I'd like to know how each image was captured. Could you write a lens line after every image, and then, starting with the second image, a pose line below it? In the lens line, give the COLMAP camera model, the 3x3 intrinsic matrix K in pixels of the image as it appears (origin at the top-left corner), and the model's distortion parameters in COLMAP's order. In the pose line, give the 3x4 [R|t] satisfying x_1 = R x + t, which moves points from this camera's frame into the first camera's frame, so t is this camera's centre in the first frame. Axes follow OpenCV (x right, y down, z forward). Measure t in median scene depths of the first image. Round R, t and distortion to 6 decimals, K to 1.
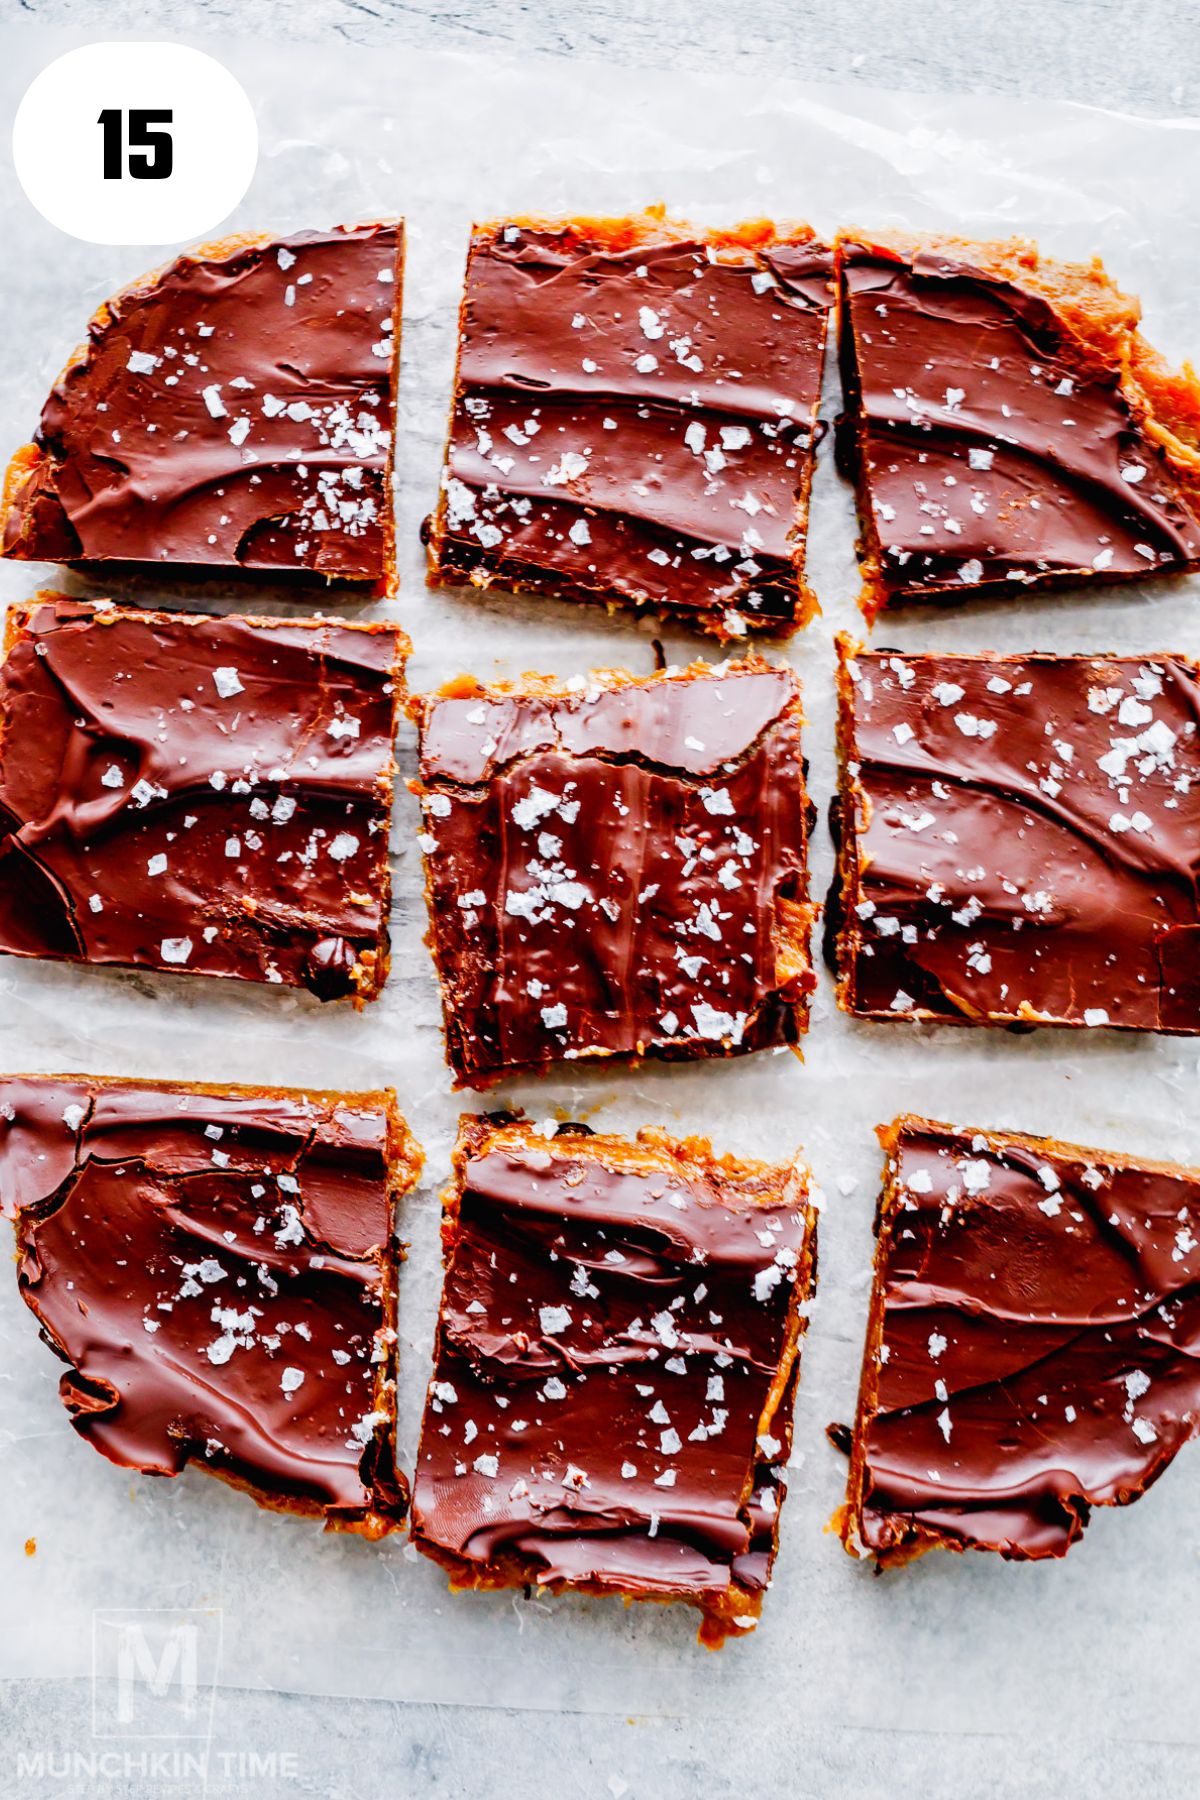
lens RADIAL K [[3526.6, 0, 640.8], [0, 3526.6, 901.8], [0, 0, 1]] dist [0.012264, -1.397806]
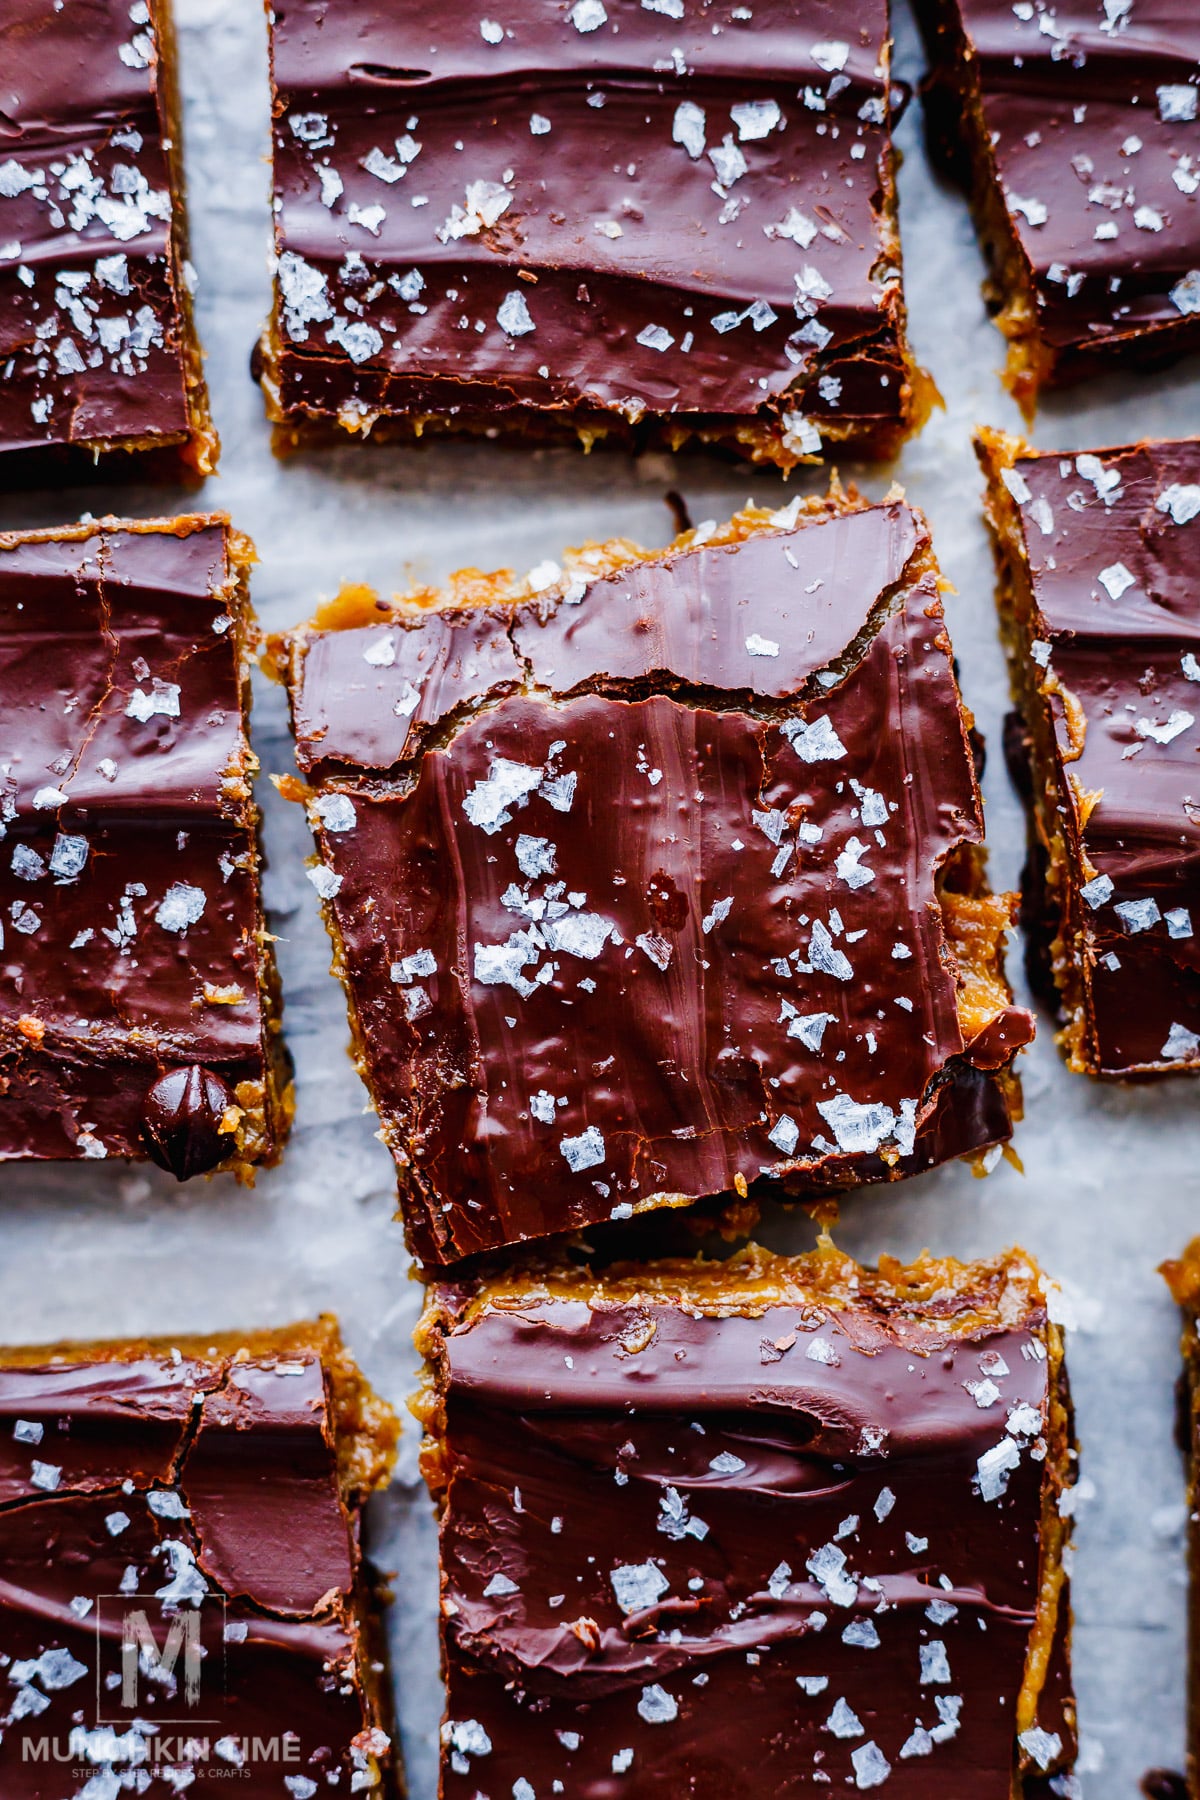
lens RADIAL K [[3526.6, 0, 640.8], [0, 3526.6, 901.8], [0, 0, 1]] dist [0.012264, -1.397806]
pose [[0.990405, -0.137995, -0.007491, -0.005710], [0.137476, 0.989316, -0.048525, 0.021528], [0.014107, 0.047030, 0.998794, 0.427038]]
